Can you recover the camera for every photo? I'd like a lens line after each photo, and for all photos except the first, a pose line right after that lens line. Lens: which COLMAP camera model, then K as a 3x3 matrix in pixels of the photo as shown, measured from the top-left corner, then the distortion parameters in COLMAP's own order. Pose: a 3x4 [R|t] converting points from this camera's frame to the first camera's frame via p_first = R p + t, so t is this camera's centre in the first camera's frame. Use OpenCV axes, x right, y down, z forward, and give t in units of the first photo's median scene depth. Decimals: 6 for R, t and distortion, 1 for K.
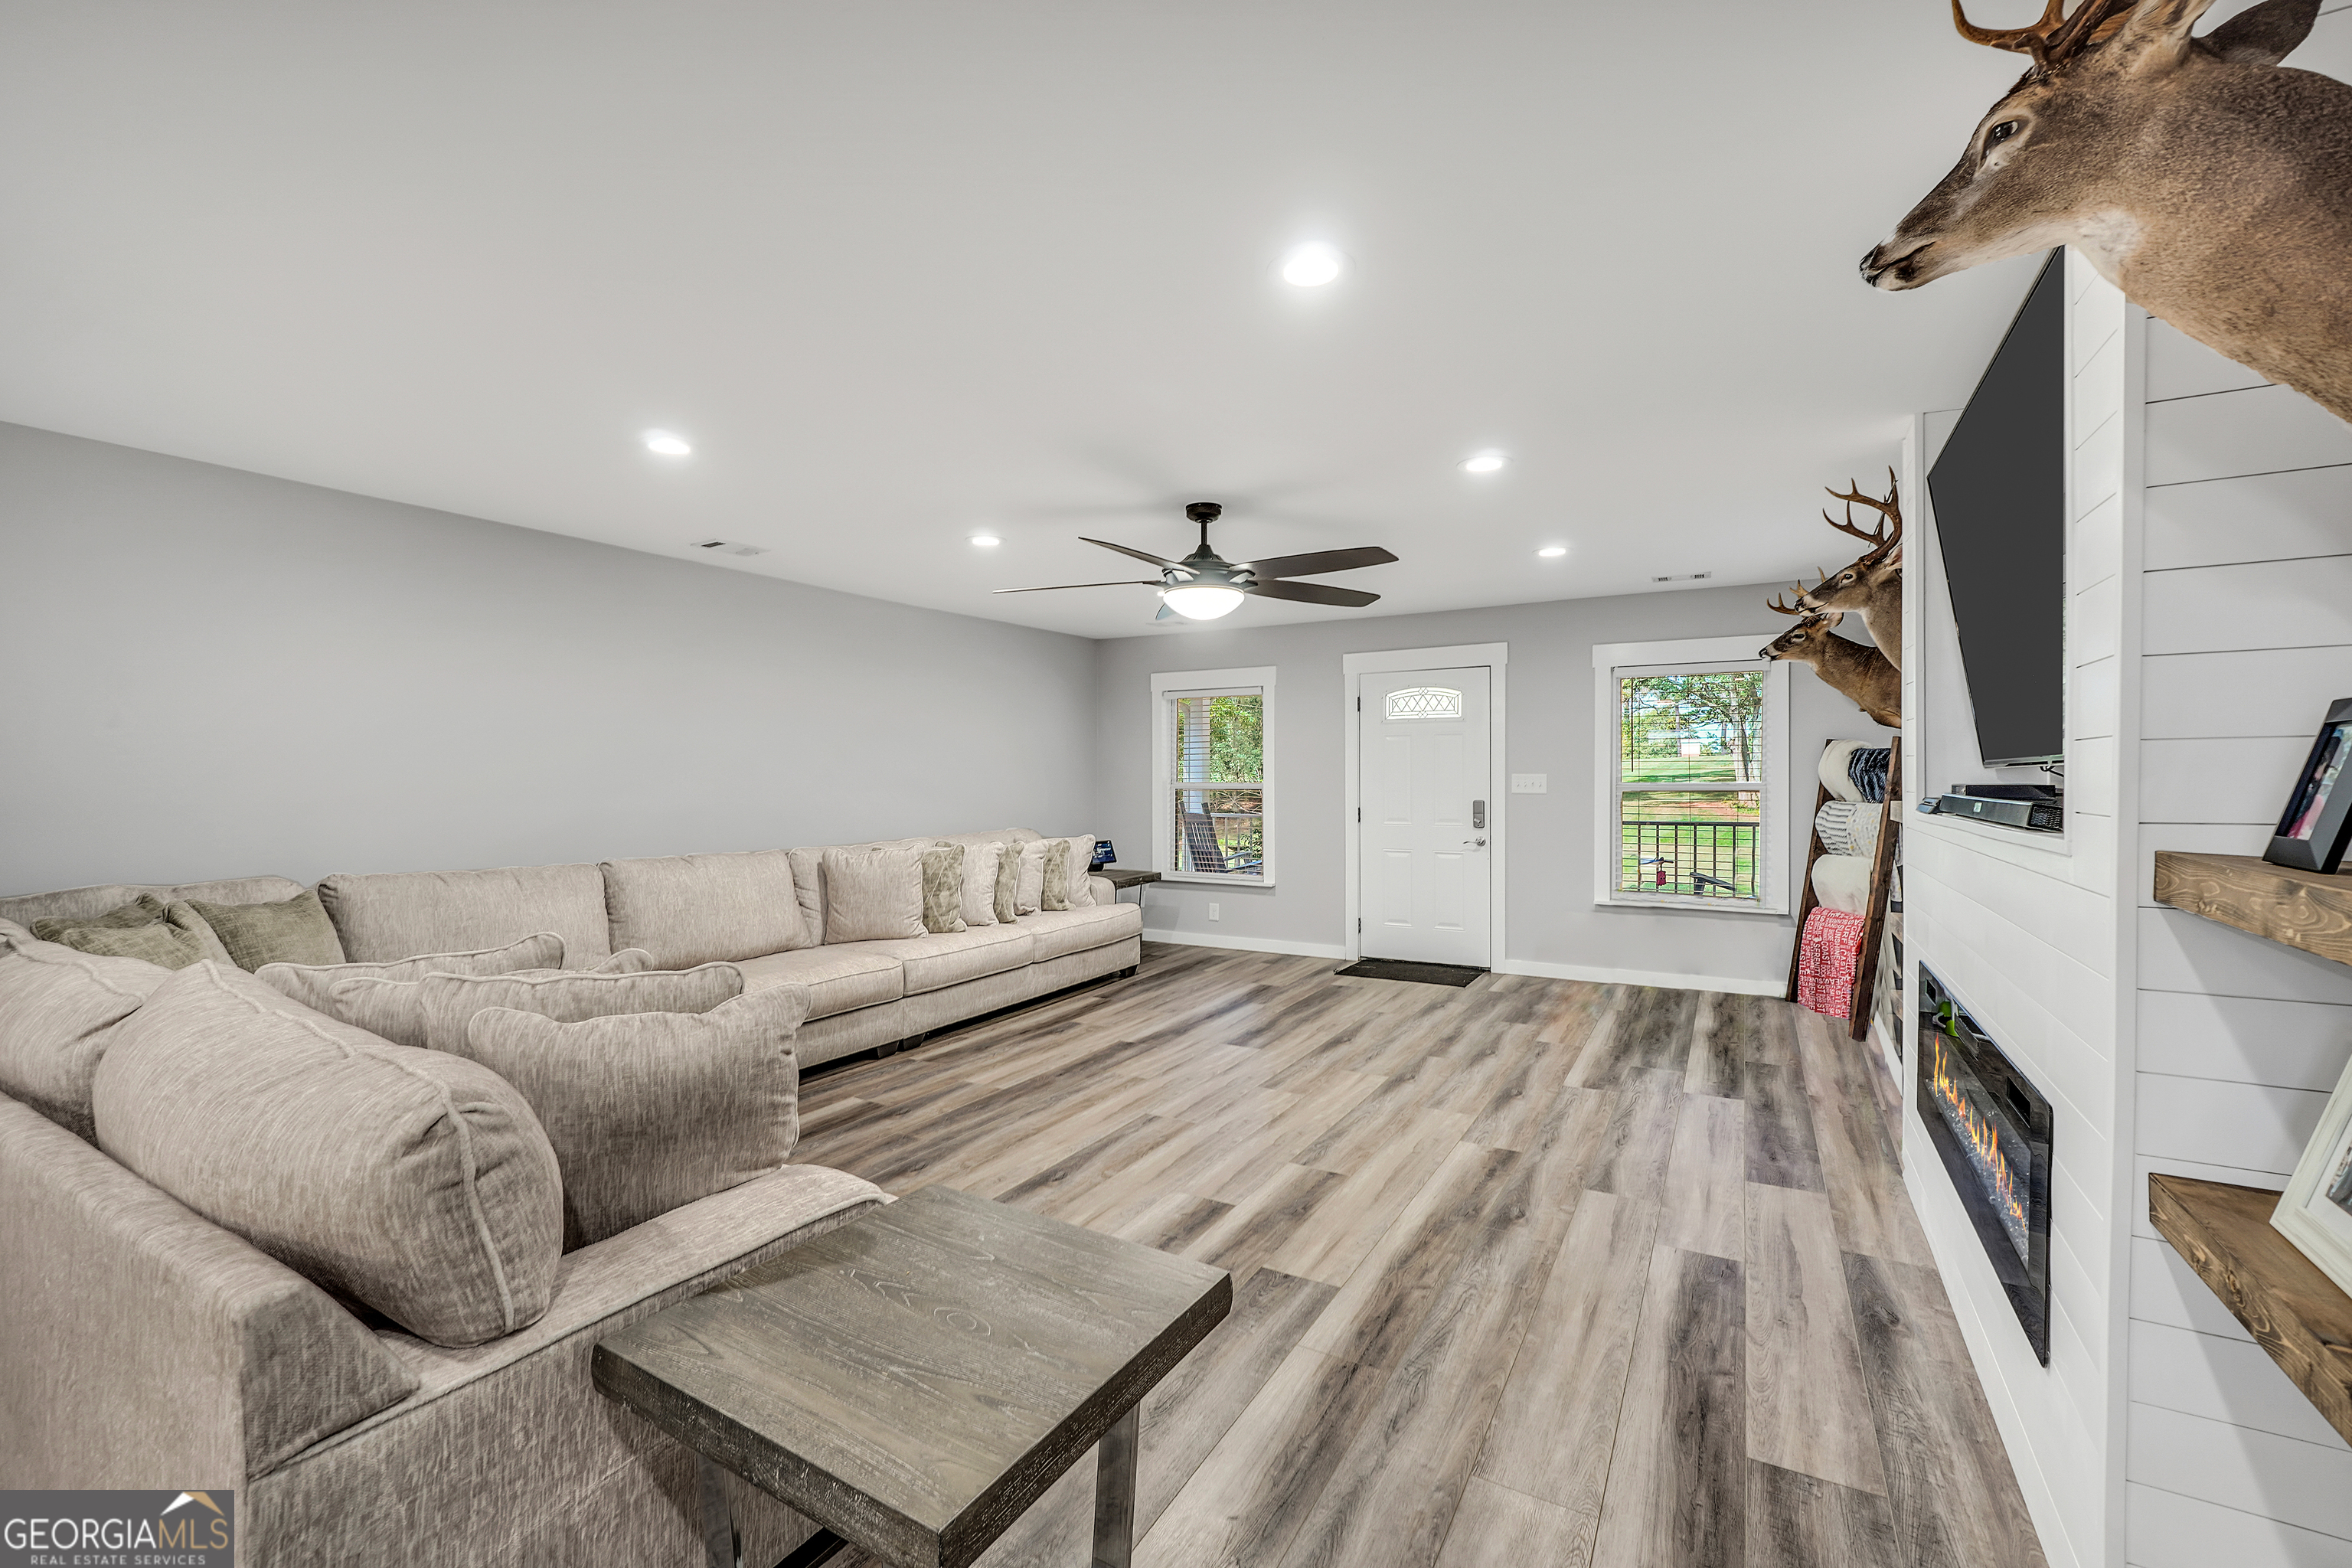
lens RADIAL K [[1002.2, 0, 1168.1], [0, 1002.2, 783.4], [0, 0, 1]] dist [-0.020090, 0.008483]
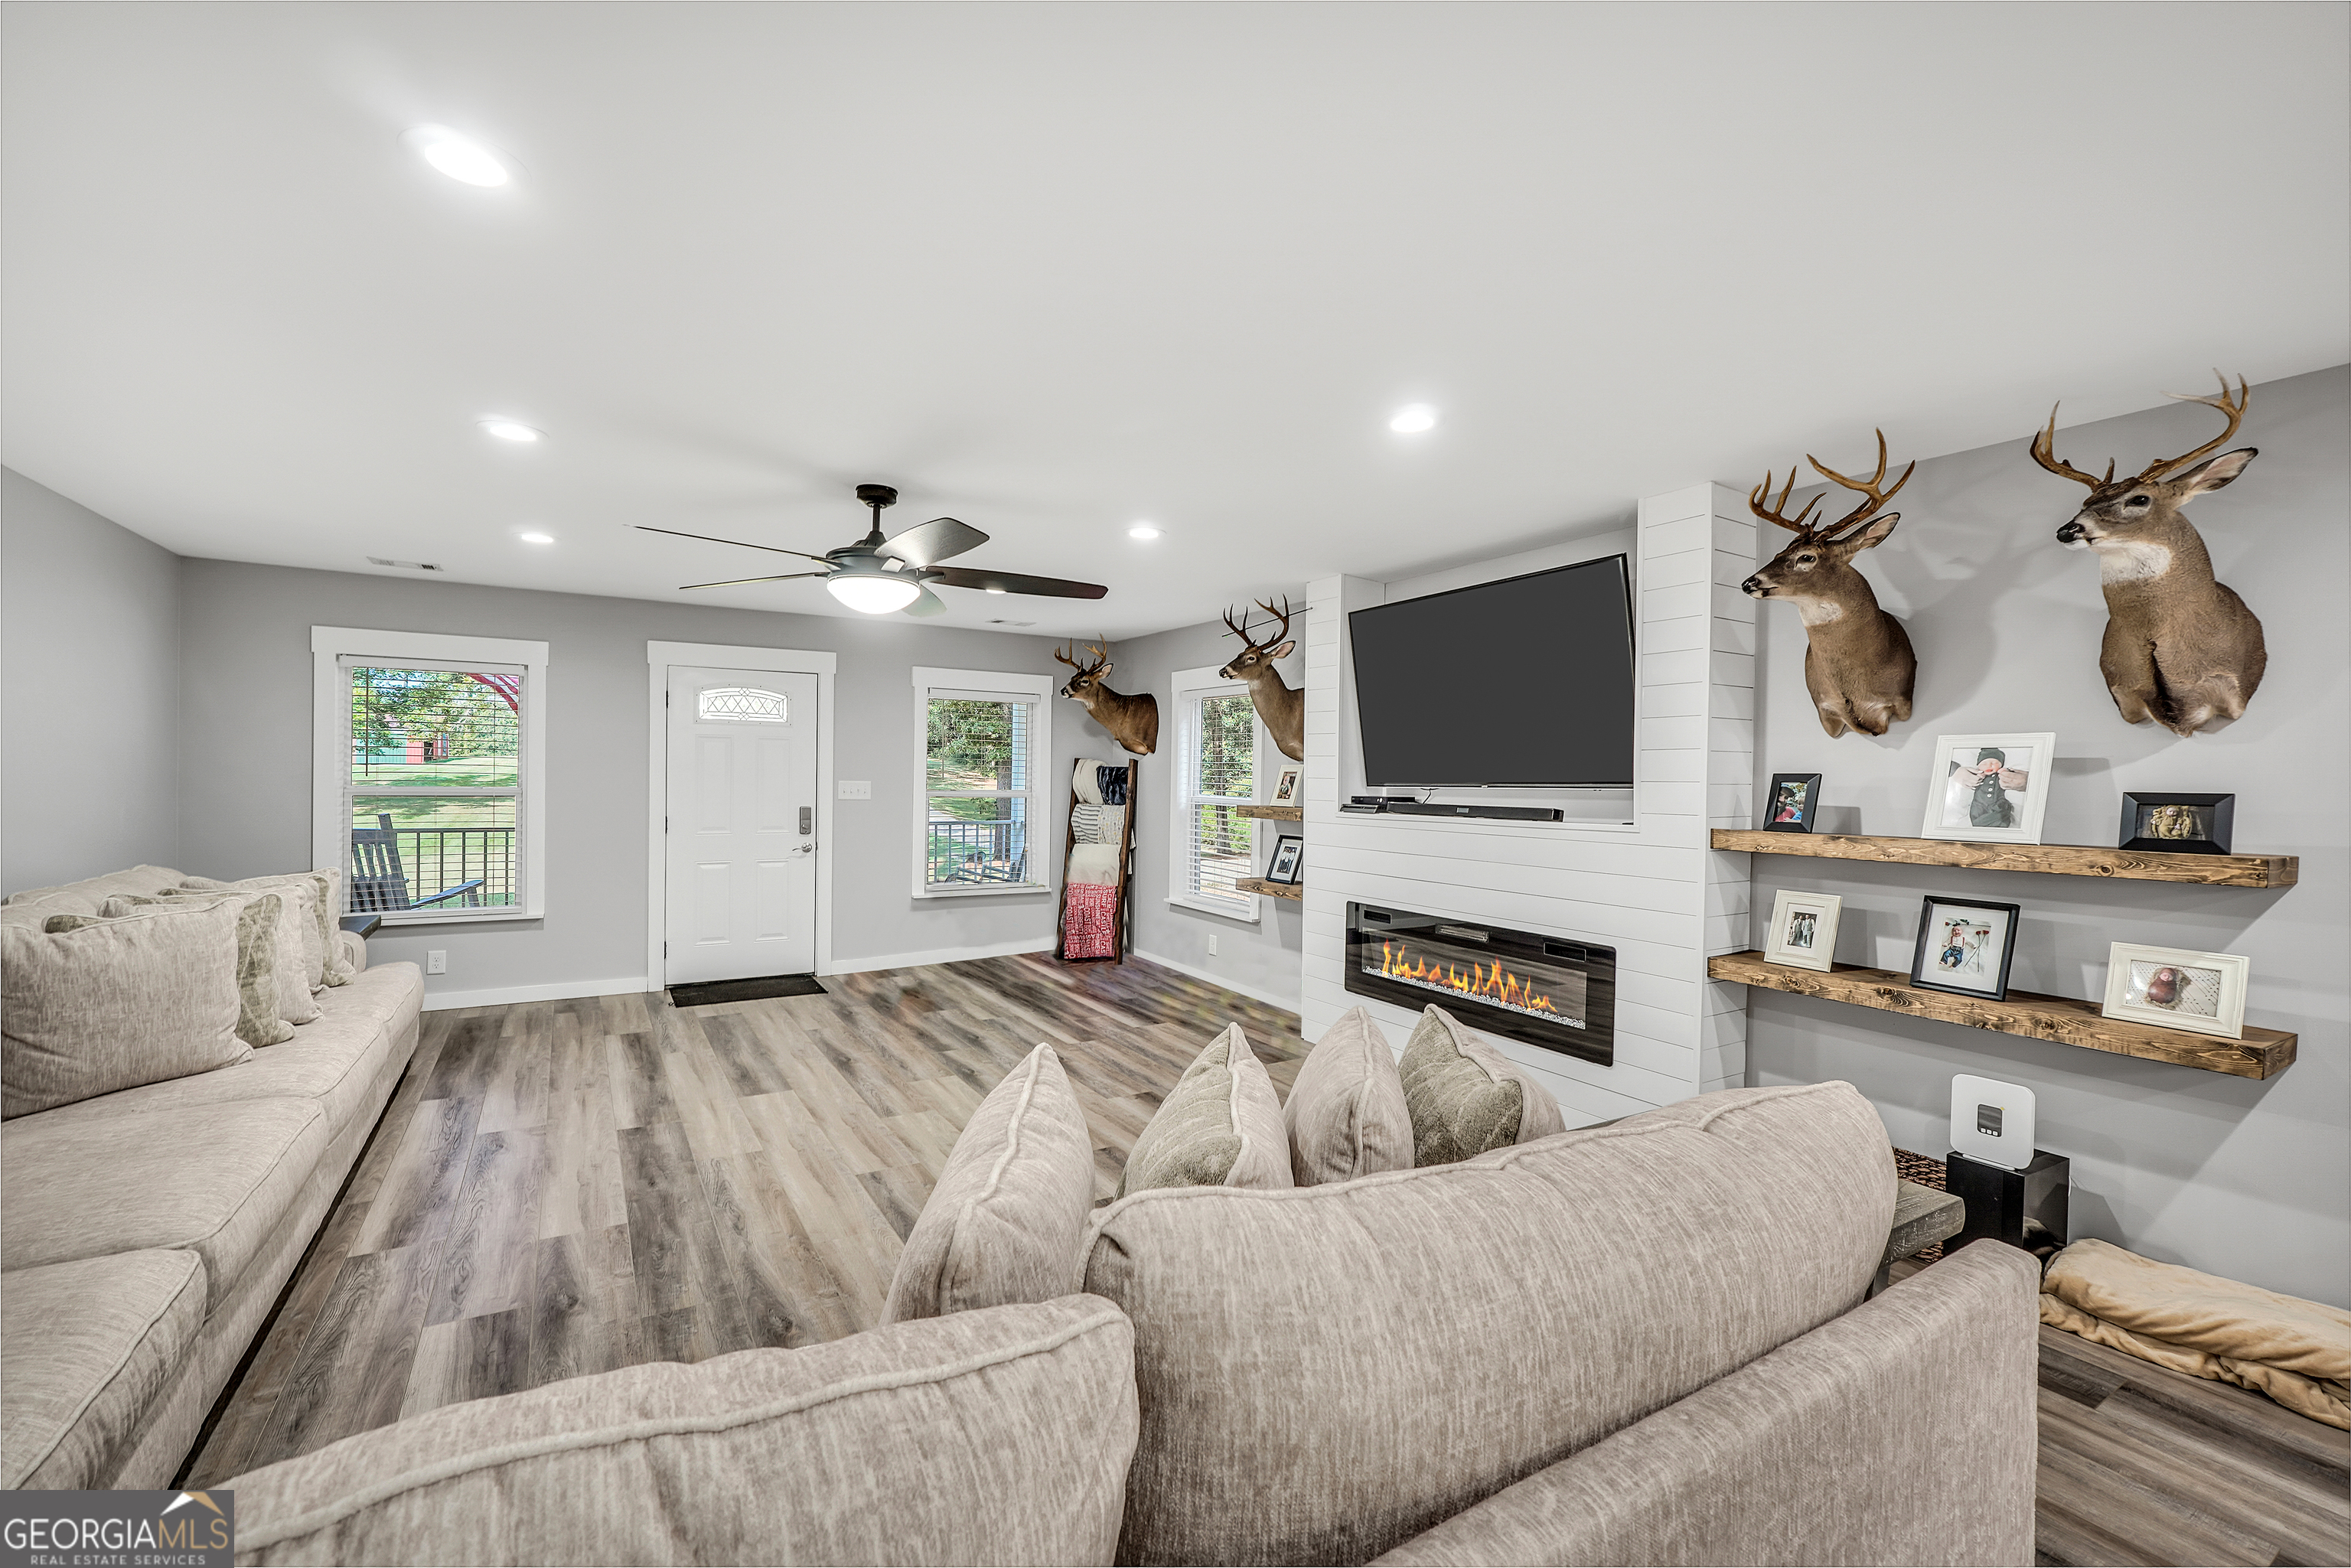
lens RADIAL K [[988.4, 0, 1170.4], [0, 988.4, 783.4], [0, 0, 1]] dist [-0.019831, 0.008252]
pose [[0.477391, 0.006632, 0.878666, -0.539633], [-0.007502, 0.999966, -0.003471, -0.008020], [-0.878659, -0.004935, 0.477424, 0.294928]]
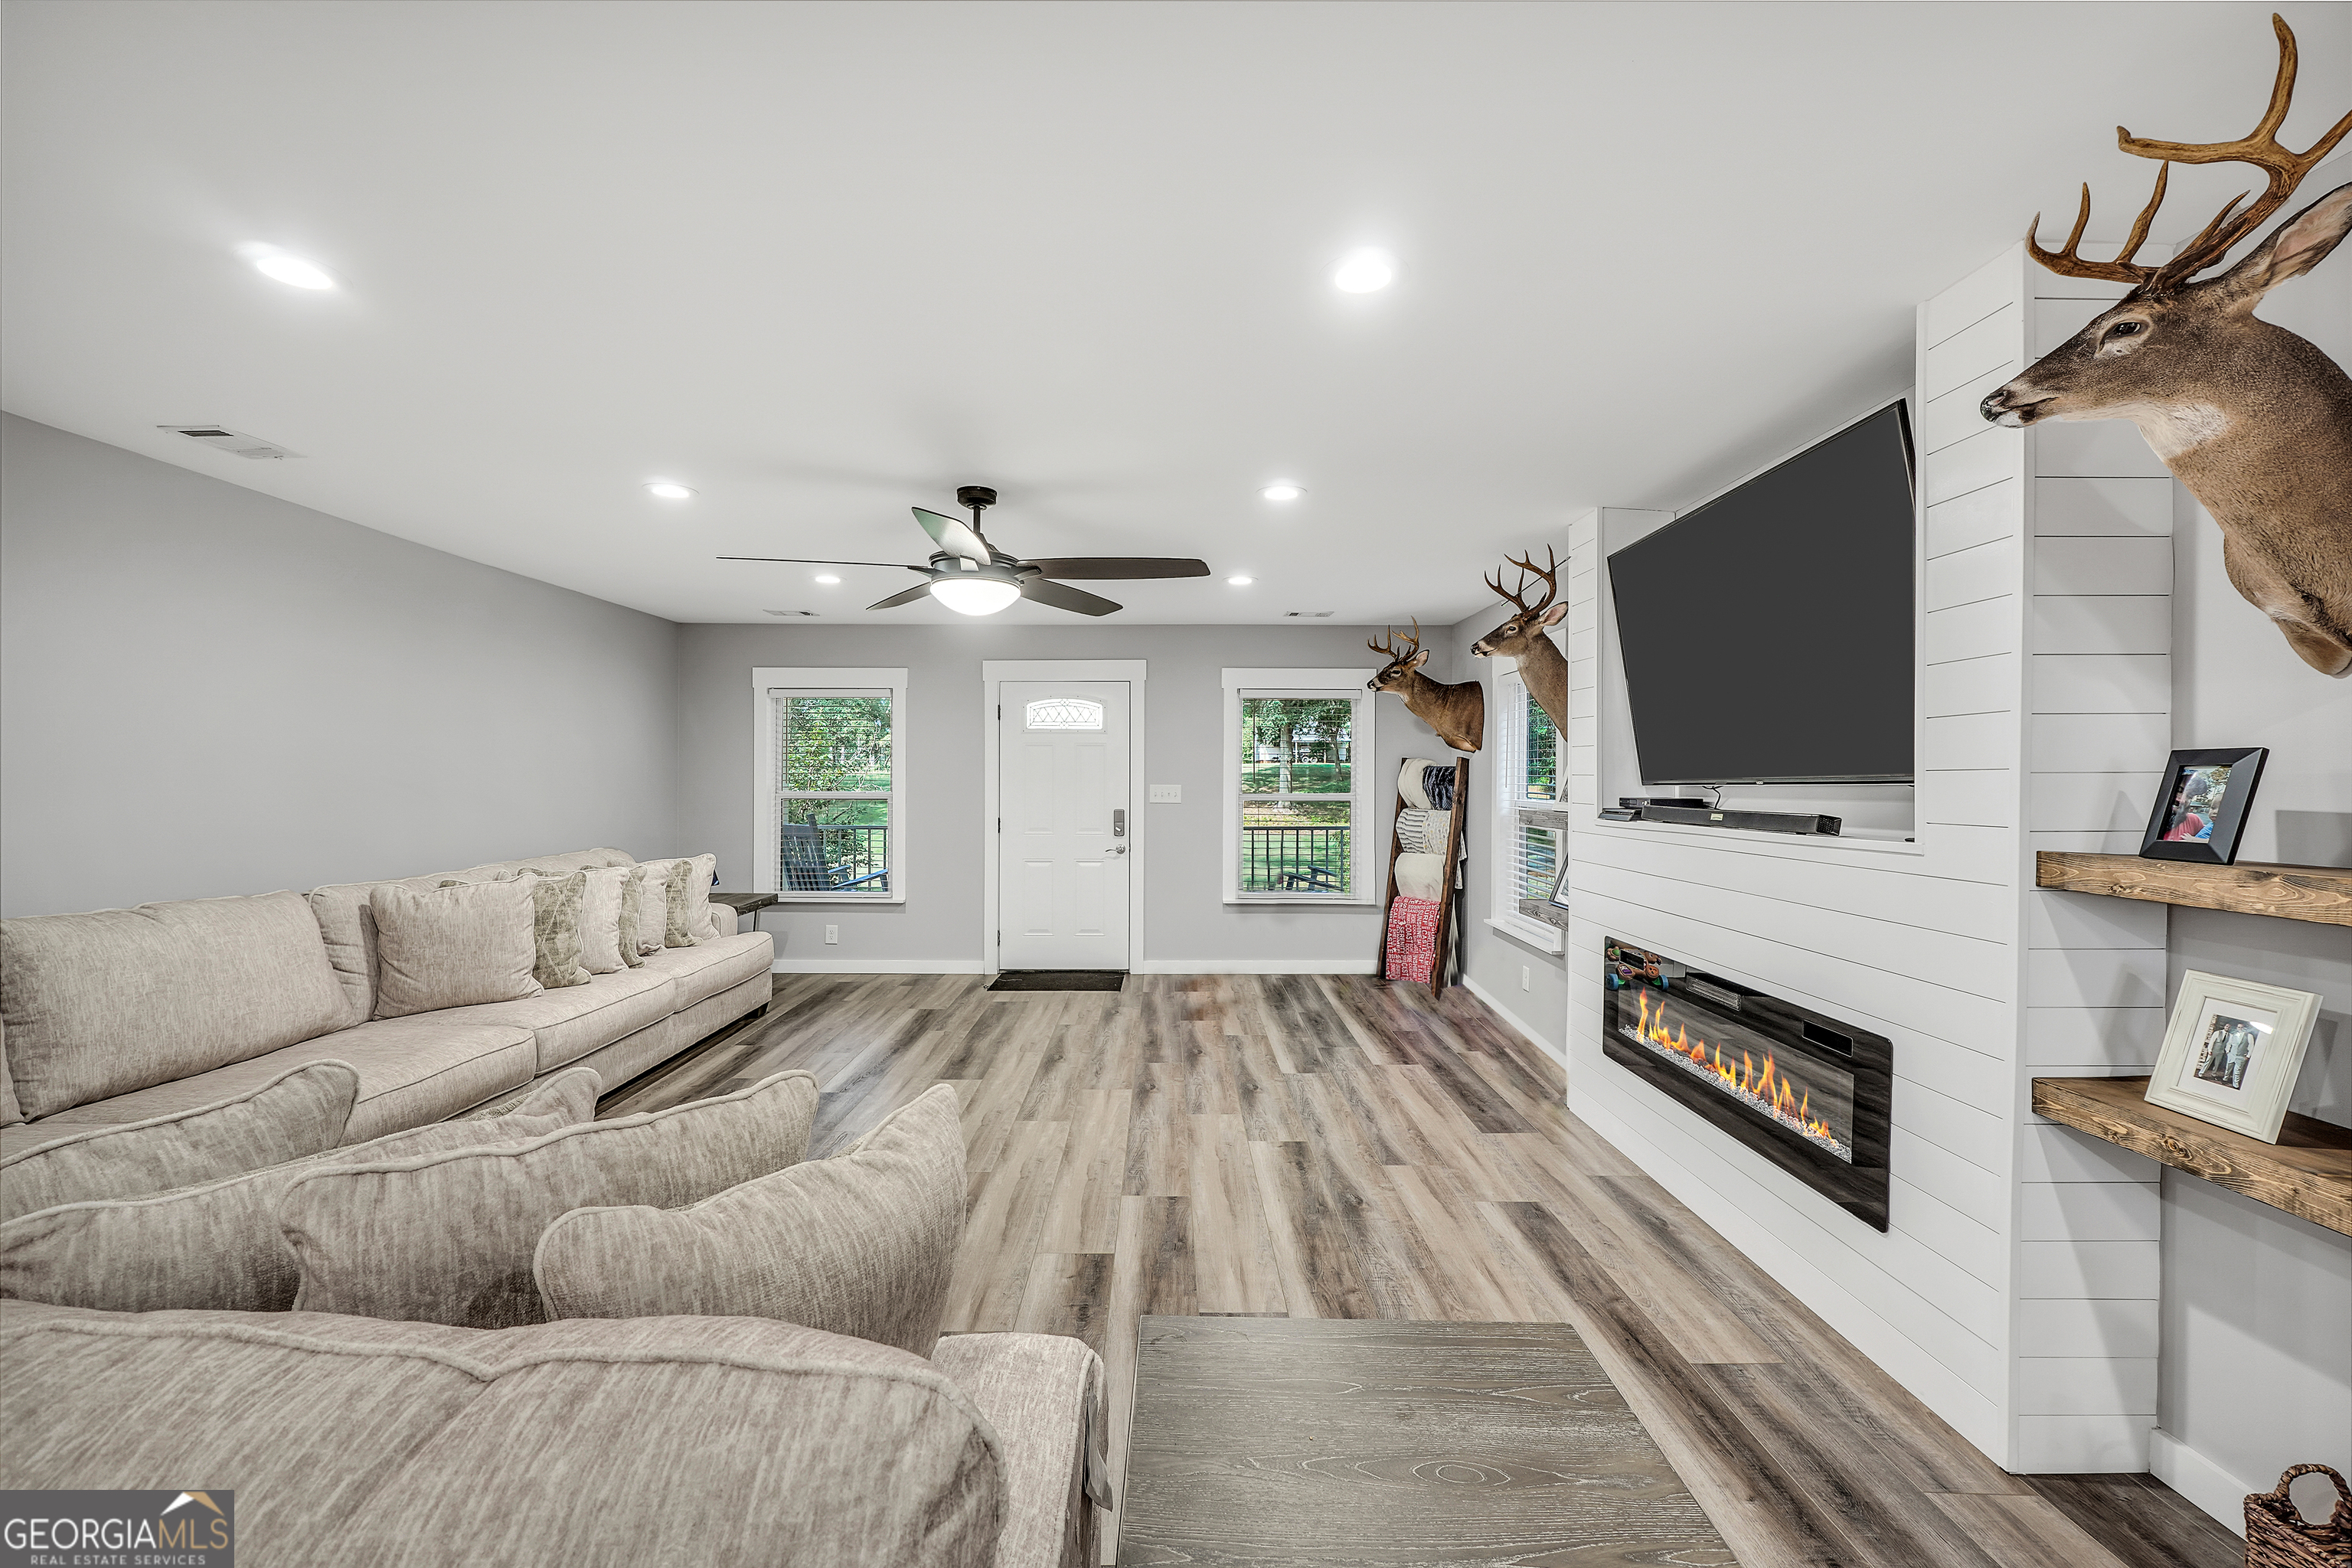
lens RADIAL K [[988.9, 0, 1170.9], [0, 988.9, 783.4], [0, 0, 1]] dist [-0.019831, 0.008252]
pose [[0.862953, 0.005780, 0.505251, -0.229749], [-0.002533, 0.999971, -0.007114, -0.004585], [-0.505278, 0.004859, 0.862943, 0.120350]]
